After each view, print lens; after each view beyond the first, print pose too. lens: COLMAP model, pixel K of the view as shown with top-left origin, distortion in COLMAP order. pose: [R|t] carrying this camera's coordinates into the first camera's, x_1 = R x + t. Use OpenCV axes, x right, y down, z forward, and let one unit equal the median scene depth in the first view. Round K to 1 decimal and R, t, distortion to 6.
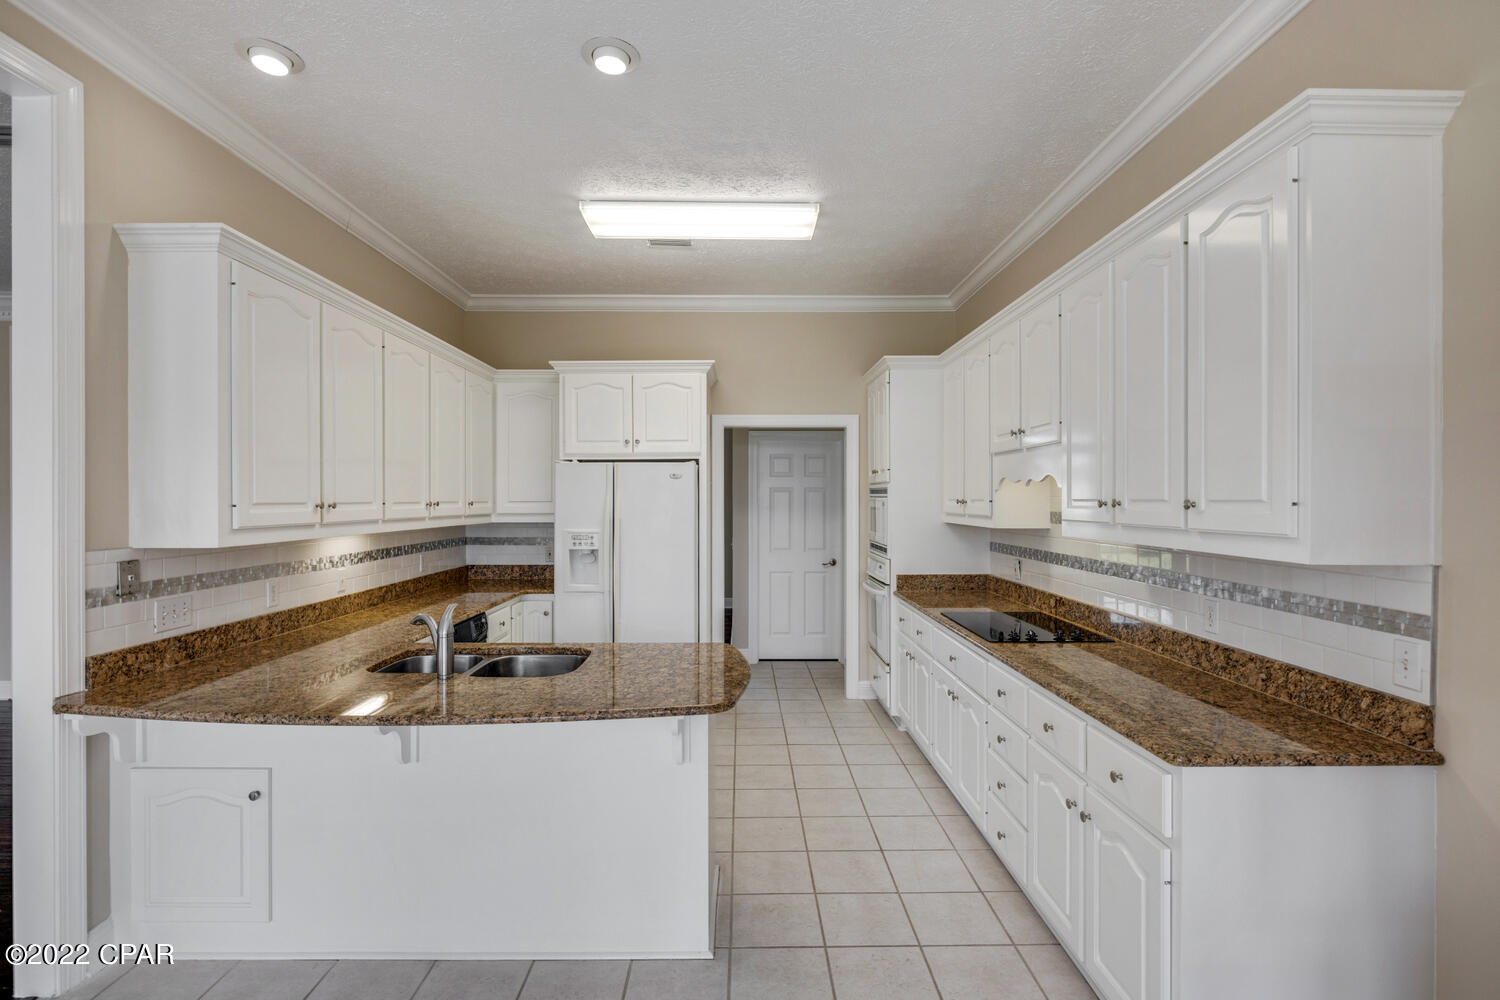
lens RADIAL K [[707.7, 0, 748.0], [0, 707.7, 502.4], [0, 0, 1]] dist [-0.005593, -0.000435]
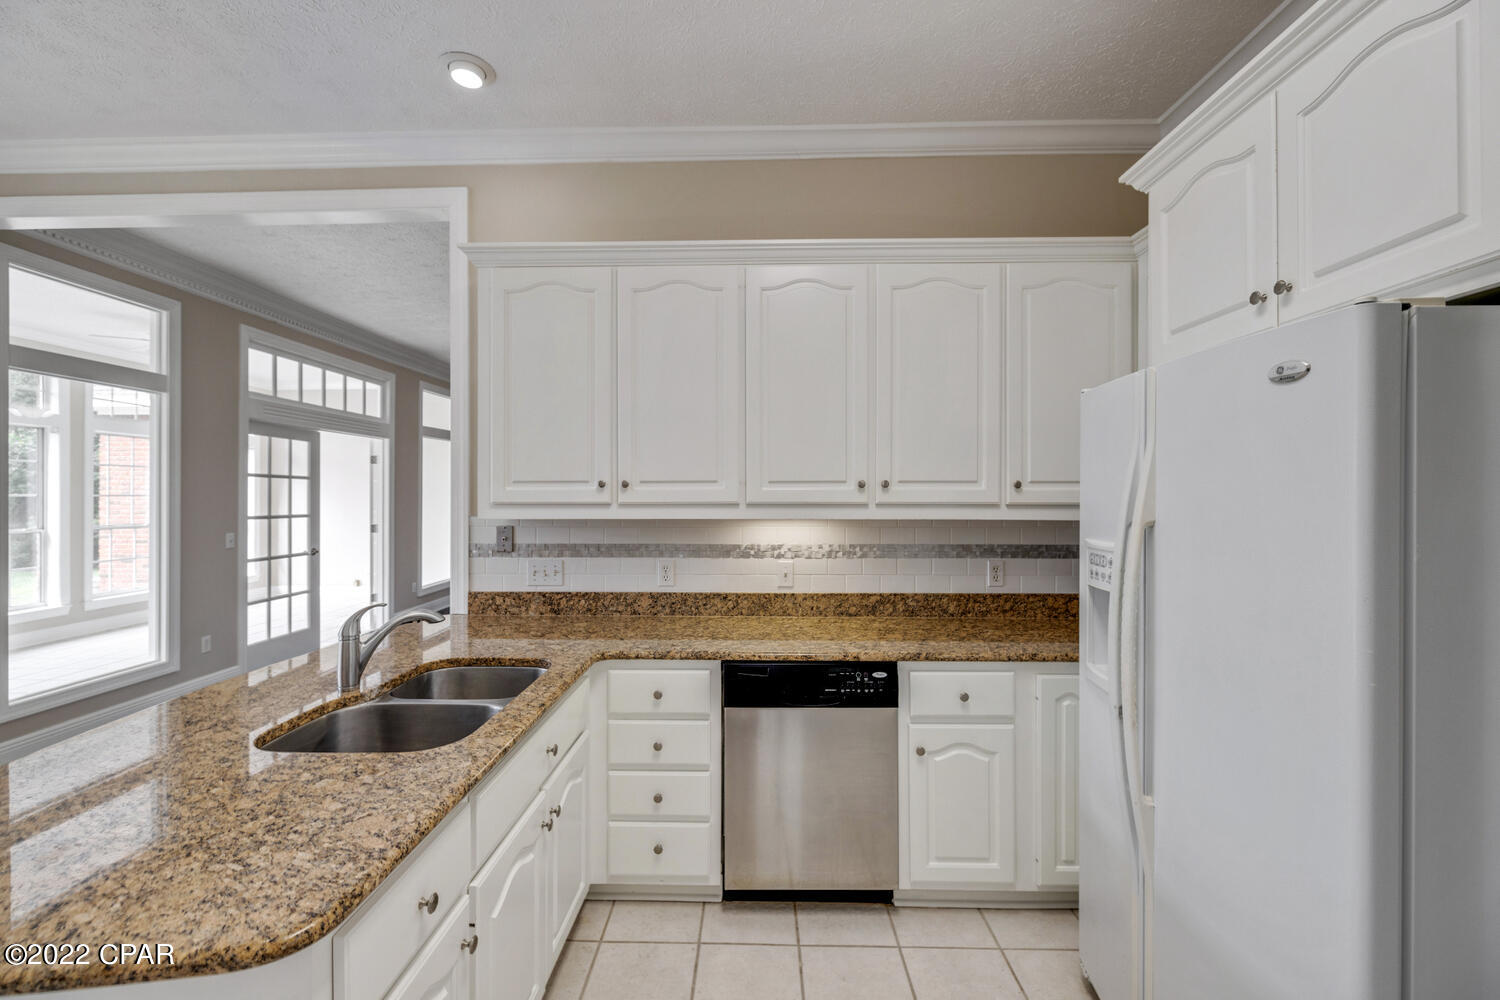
lens RADIAL K [[626.9, 0, 742.0], [0, 626.9, 495.7], [0, 0, 1]] dist [-0.000327, 0.000927]
pose [[-0.052738, 0.000292, -0.998608, 0.226207], [-0.003330, 0.999994, 0.000468, 0.019968], [0.998603, 0.003350, -0.052736, 1.260054]]
